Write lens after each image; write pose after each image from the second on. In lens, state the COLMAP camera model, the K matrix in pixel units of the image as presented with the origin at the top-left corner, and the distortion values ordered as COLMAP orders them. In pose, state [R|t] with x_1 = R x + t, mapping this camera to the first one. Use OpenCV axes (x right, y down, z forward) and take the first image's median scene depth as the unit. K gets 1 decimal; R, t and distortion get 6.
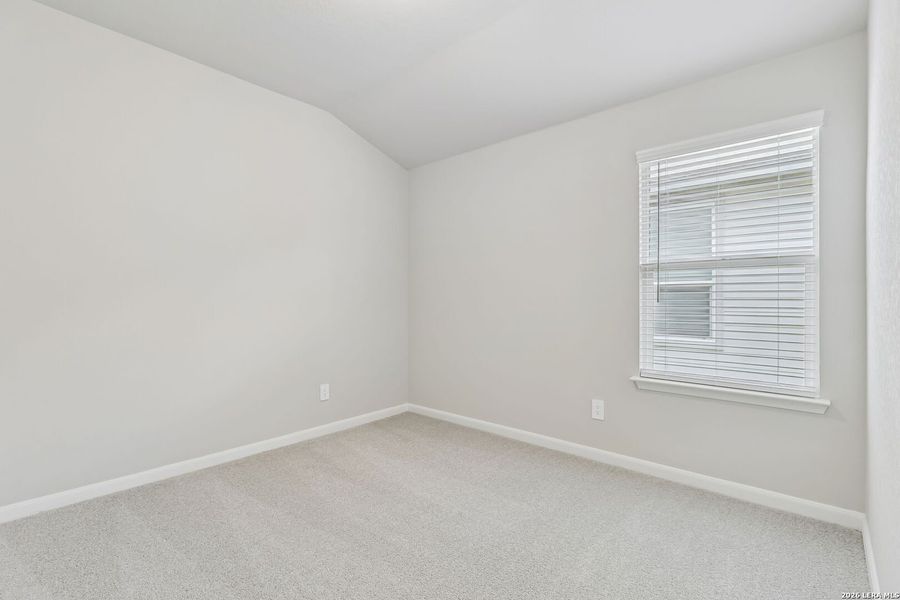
lens RADIAL K [[413.4, 0, 433.3], [0, 413.4, 298.0], [0, 0, 1]] dist [0.001222, 0.000594]
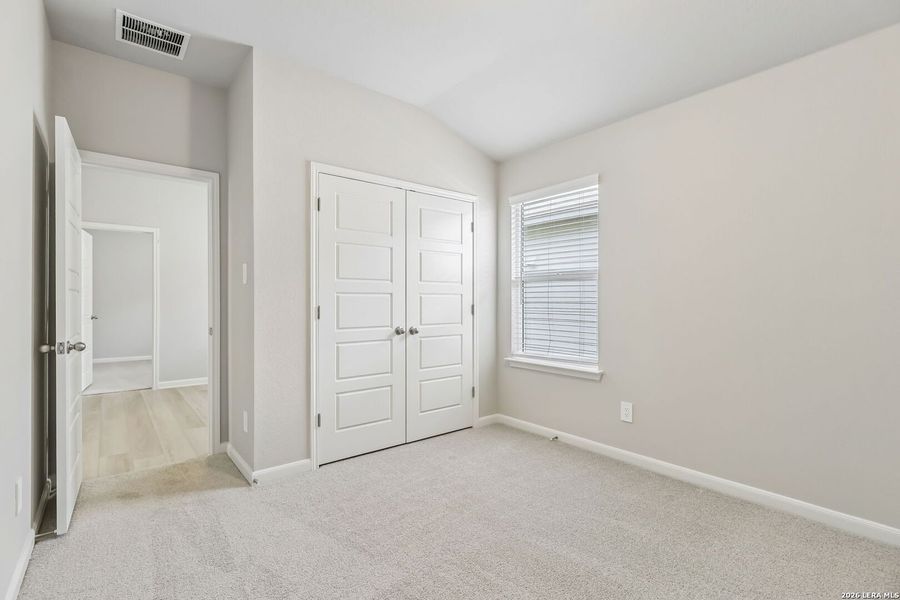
lens RADIAL K [[413.4, 0, 438.6], [0, 413.4, 302.8], [0, 0, 1]] dist [0.001222, 0.000594]
pose [[0.992177, -0.002367, -0.124819, 0.521442], [0.002529, 0.999996, 0.001138, 0.000637], [0.124816, -0.001445, 0.992179, -0.495655]]
